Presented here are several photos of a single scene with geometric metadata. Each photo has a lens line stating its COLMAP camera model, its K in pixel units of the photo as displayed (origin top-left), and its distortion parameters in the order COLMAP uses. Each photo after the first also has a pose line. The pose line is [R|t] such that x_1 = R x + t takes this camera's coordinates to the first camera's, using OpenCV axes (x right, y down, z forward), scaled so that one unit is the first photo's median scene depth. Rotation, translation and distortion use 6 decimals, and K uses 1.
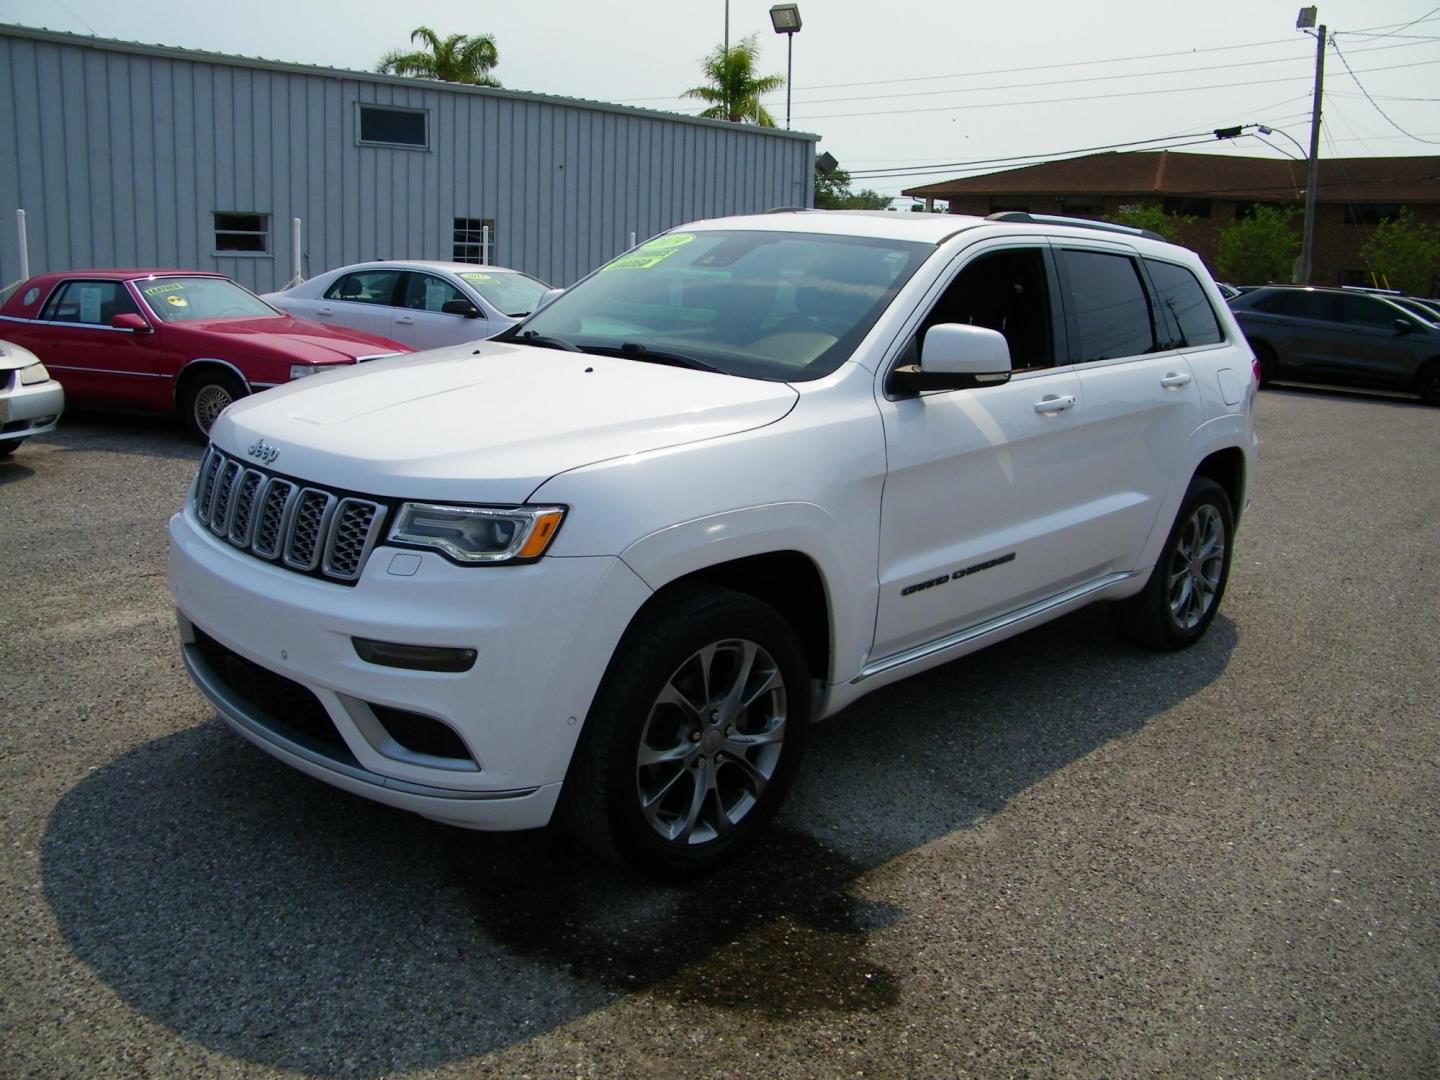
lens RADIAL K [[1223.3, 0, 711.4], [0, 1223.3, 516.4], [0, 0, 1]] dist [-0.188434, 0.157820]
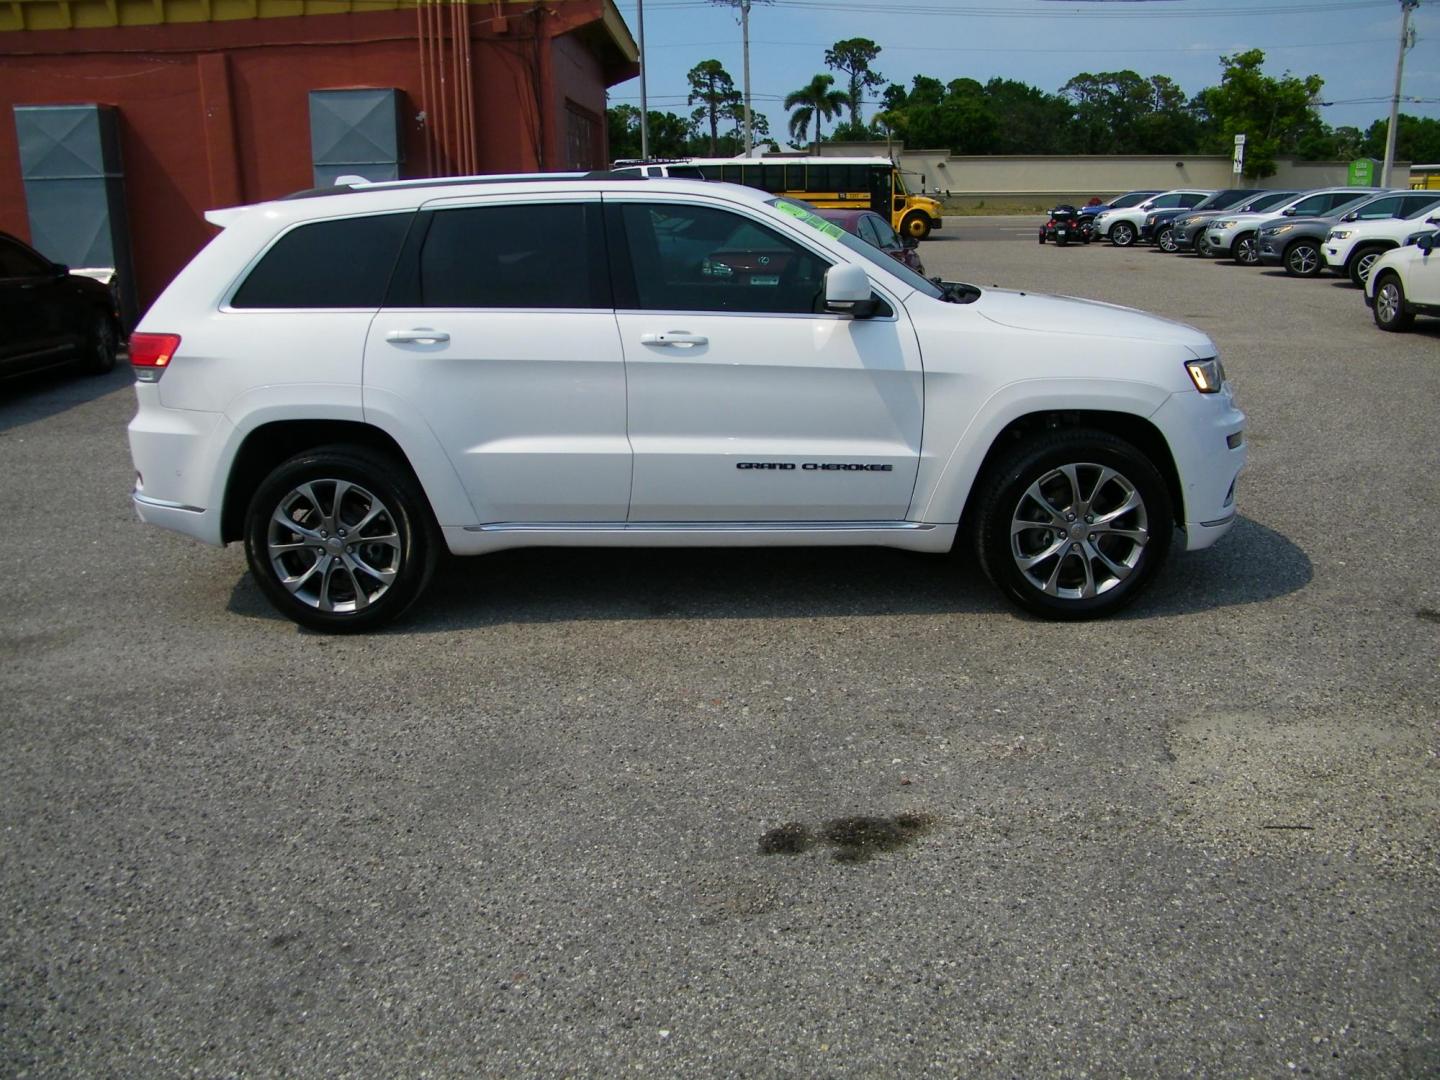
lens RADIAL K [[1223.3, 0, 712.7], [0, 1223.3, 527.7], [0, 0, 1]] dist [-0.188434, 0.157820]
pose [[-0.699311, -0.207420, 0.684062, -0.880266], [0.149488, 0.893378, 0.423708, -0.497974], [-0.699012, 0.398563, -0.593743, 2.042429]]
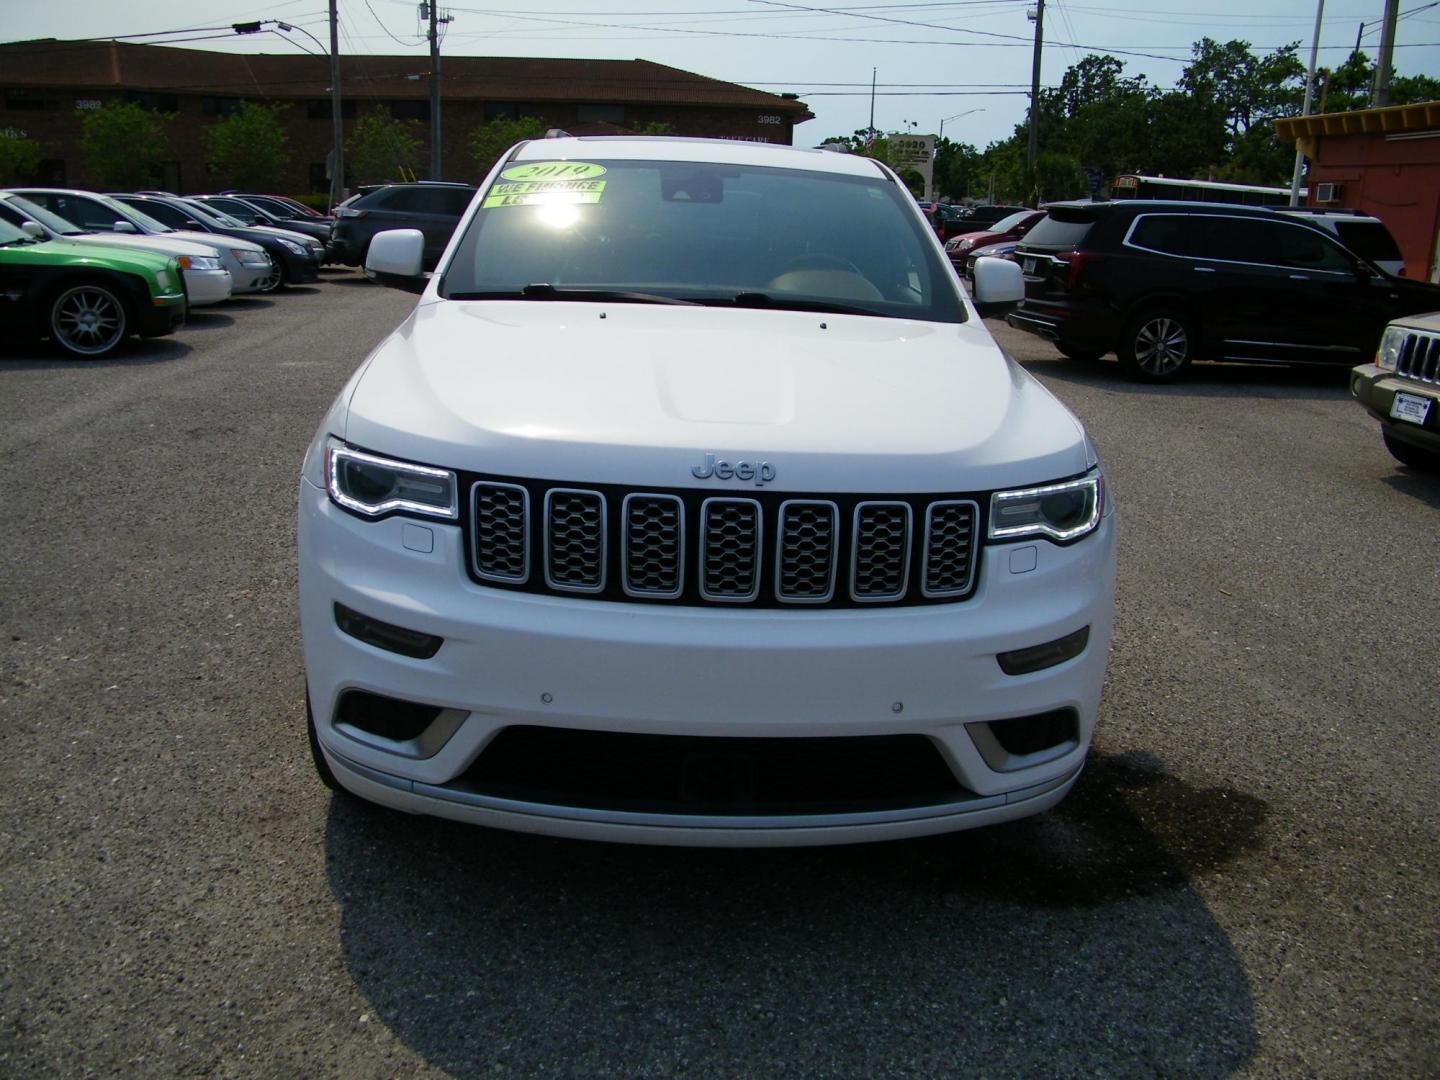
lens RADIAL K [[1223.3, 0, 715.3], [0, 1223.3, 522.7], [0, 0, 1]] dist [-0.188434, 0.157820]
pose [[0.664596, -0.205606, 0.718358, -0.718220], [0.140214, 0.978635, 0.150381, -0.106522], [-0.733929, 0.000781, 0.679226, 0.375662]]
